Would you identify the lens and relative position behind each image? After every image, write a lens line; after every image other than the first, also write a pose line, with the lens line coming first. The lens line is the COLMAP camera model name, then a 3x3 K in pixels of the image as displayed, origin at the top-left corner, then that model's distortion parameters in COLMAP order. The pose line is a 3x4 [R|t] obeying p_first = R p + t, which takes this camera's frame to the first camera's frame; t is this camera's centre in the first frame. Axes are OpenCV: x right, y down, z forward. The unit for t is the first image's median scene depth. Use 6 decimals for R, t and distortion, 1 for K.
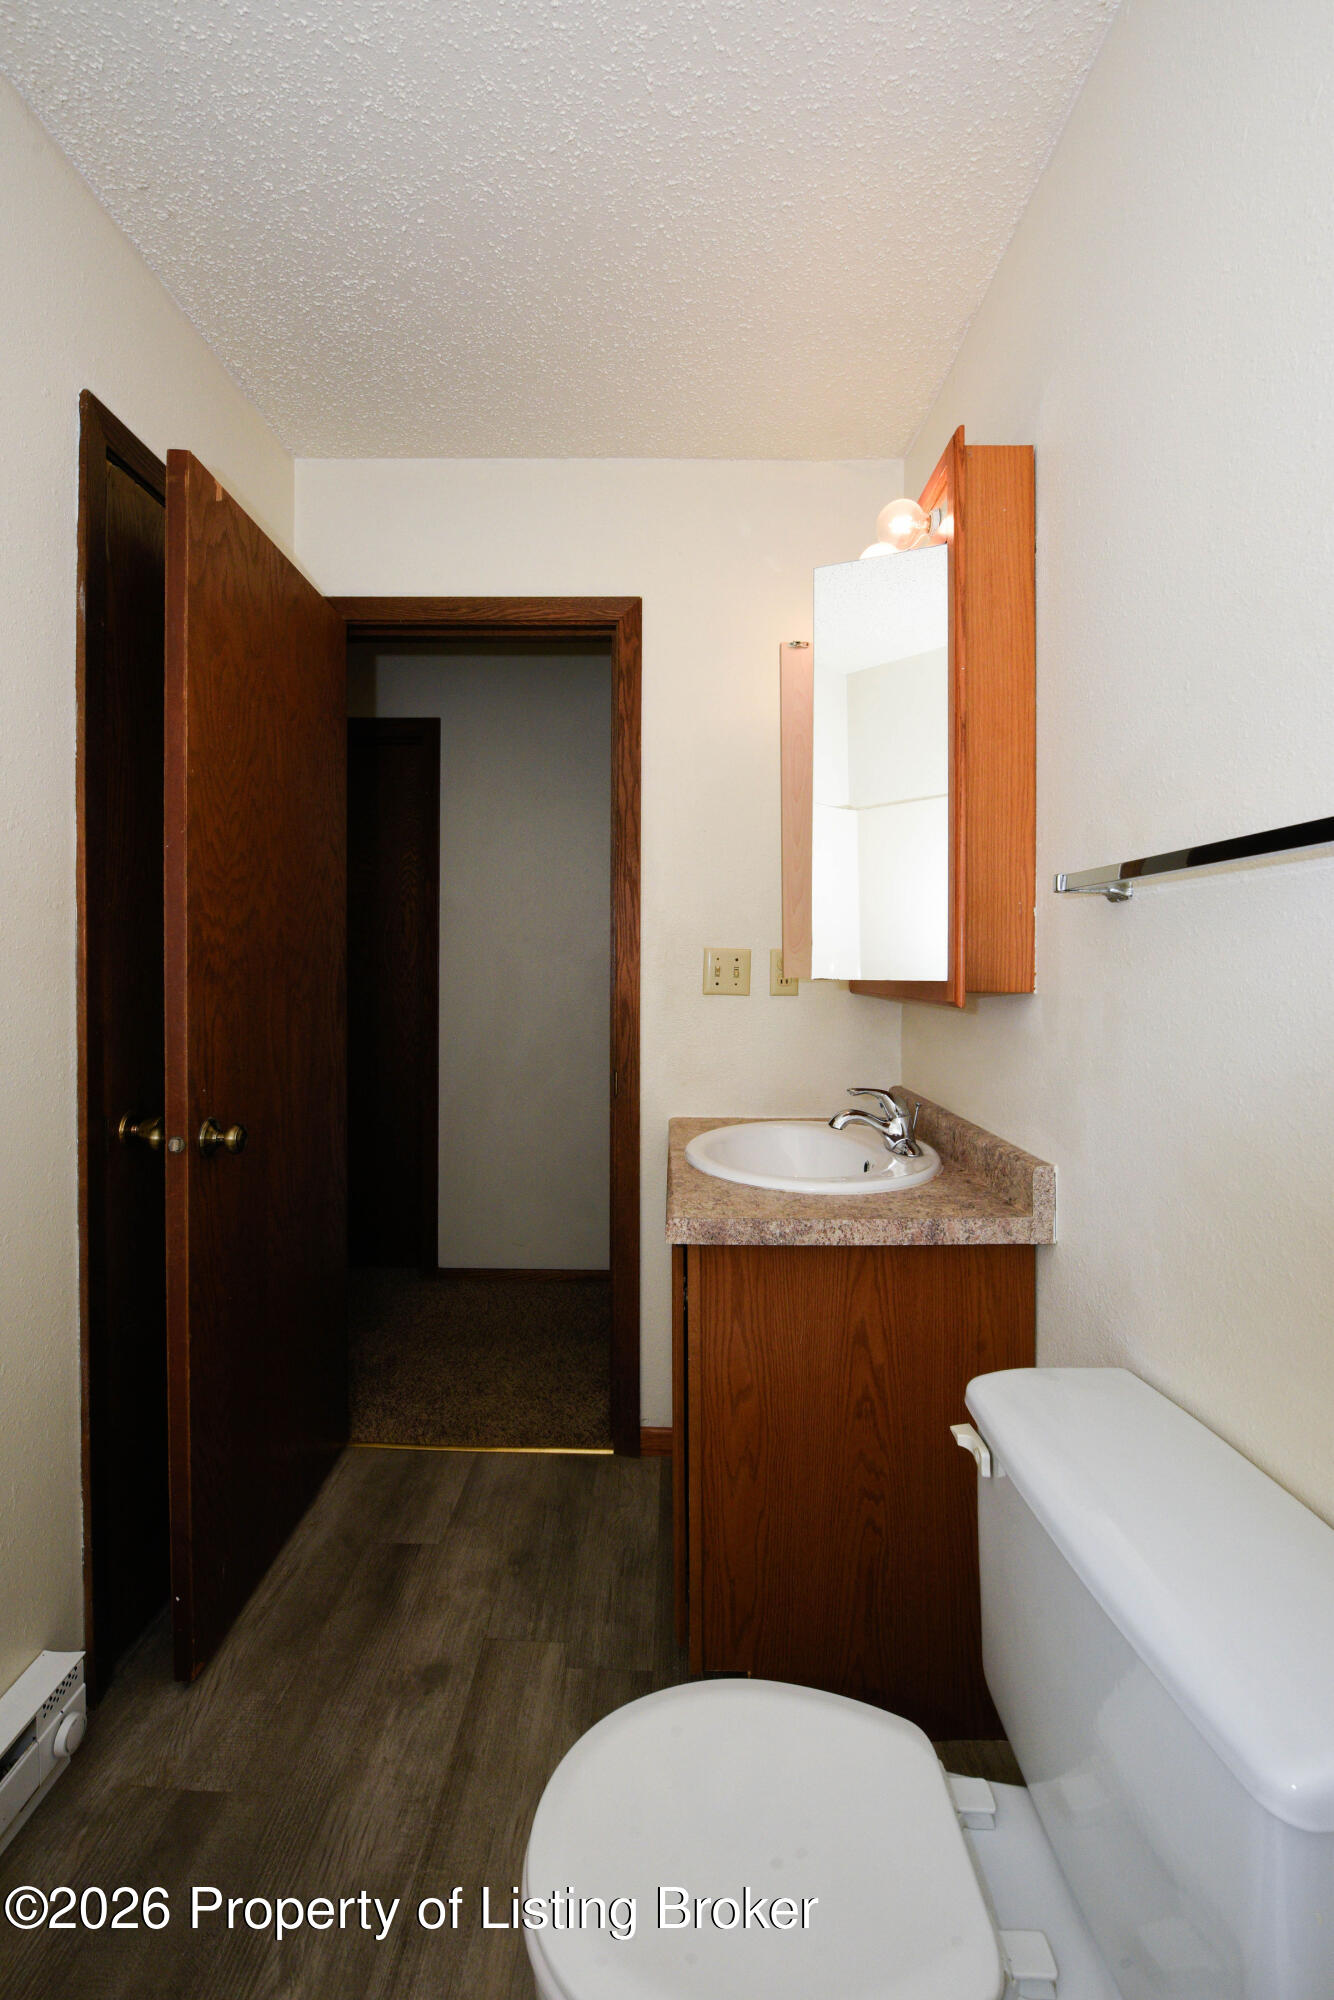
lens RADIAL K [[829.2, 0, 666.2], [0, 829.2, 967.8], [0, 0, 1]] dist [-0.018112, -0.000468]
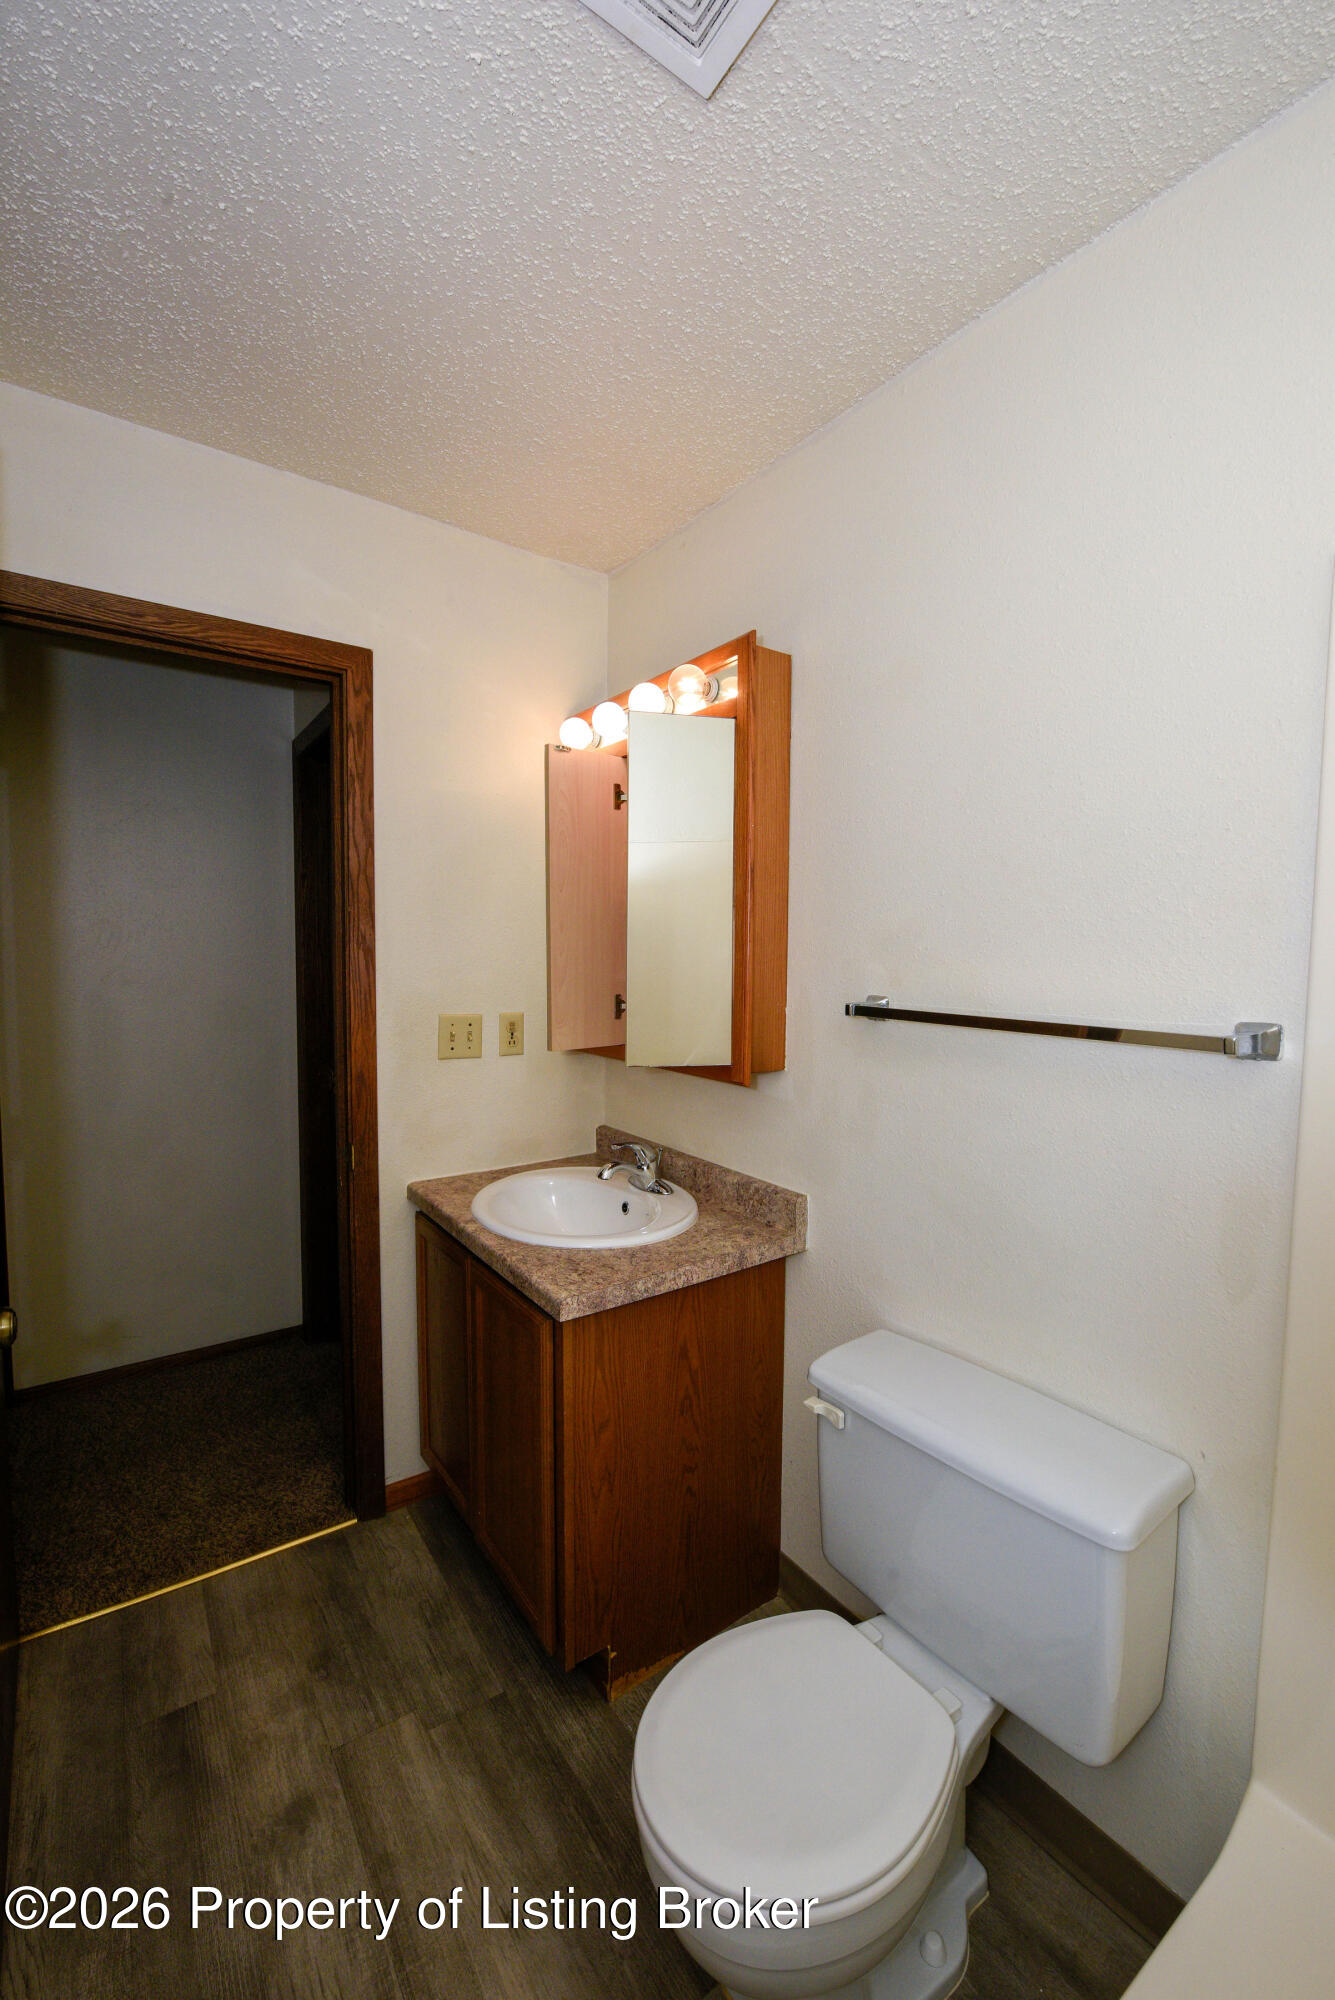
lens RADIAL K [[812.4, 0, 667.5], [0, 812.4, 1000.0], [0, 0, 1]] dist [-0.018936, 0.001018]
pose [[0.808436, -0.032324, 0.587696, -0.426840], [-0.006382, 0.997951, 0.063667, -0.146267], [-0.588550, -0.055221, 0.806573, 0.036501]]
